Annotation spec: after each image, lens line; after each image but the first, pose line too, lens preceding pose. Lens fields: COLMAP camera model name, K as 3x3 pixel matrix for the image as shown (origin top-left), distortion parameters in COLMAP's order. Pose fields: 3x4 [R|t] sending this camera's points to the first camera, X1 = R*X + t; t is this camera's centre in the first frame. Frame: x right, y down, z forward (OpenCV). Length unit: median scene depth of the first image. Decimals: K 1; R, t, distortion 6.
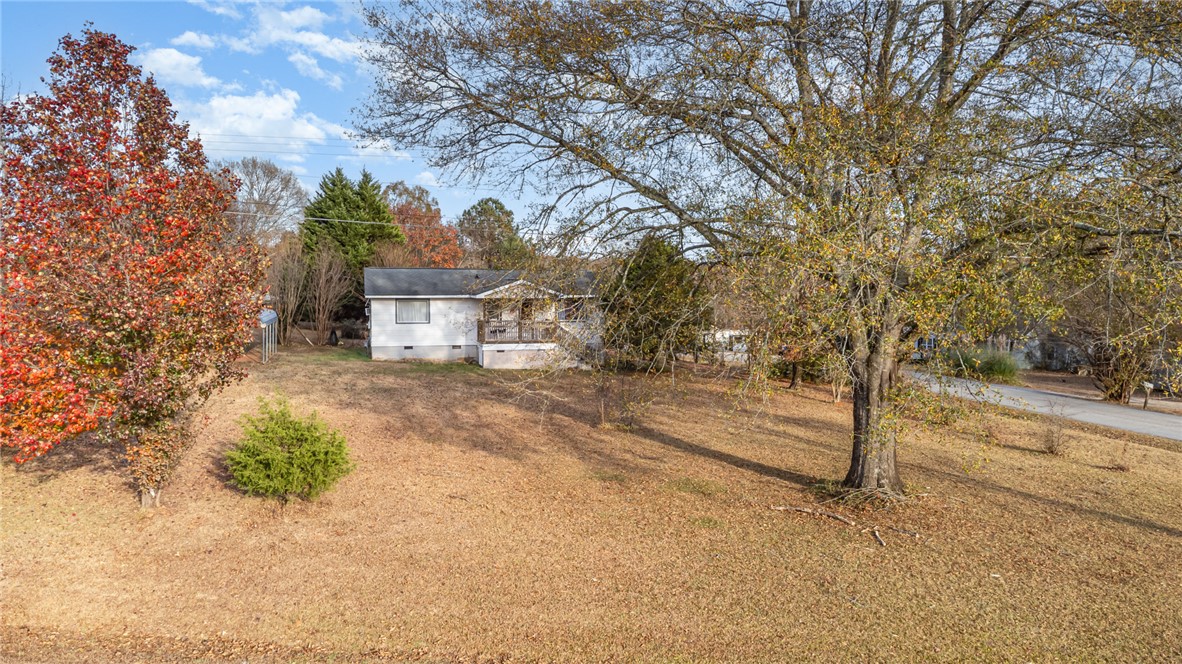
lens RADIAL K [[865.5, 0, 586.6], [0, 865.5, 319.9], [0, 0, 1]] dist [0.023352, 0.026893]
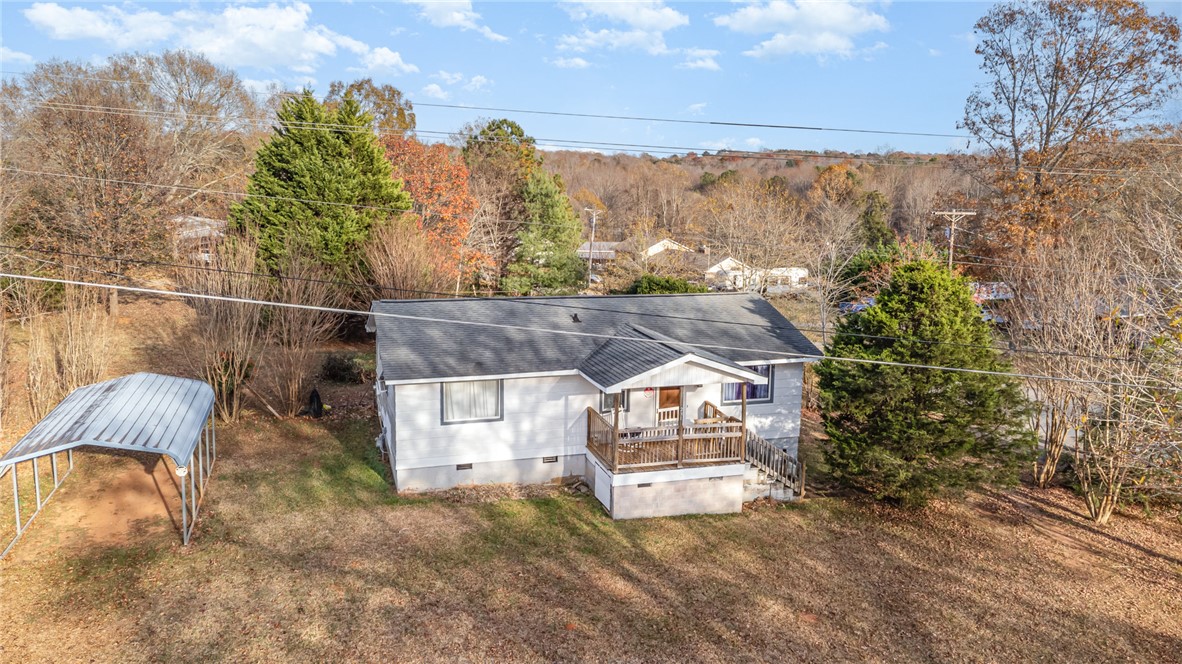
lens RADIAL K [[865.5, 0, 586.6], [0, 865.5, 319.9], [0, 0, 1]] dist [0.023352, 0.026893]
pose [[0.998738, 0.005889, 0.049868, -0.112343], [-0.011934, 0.992480, 0.121827, -0.089200], [-0.048775, -0.122268, 0.991298, 0.337806]]
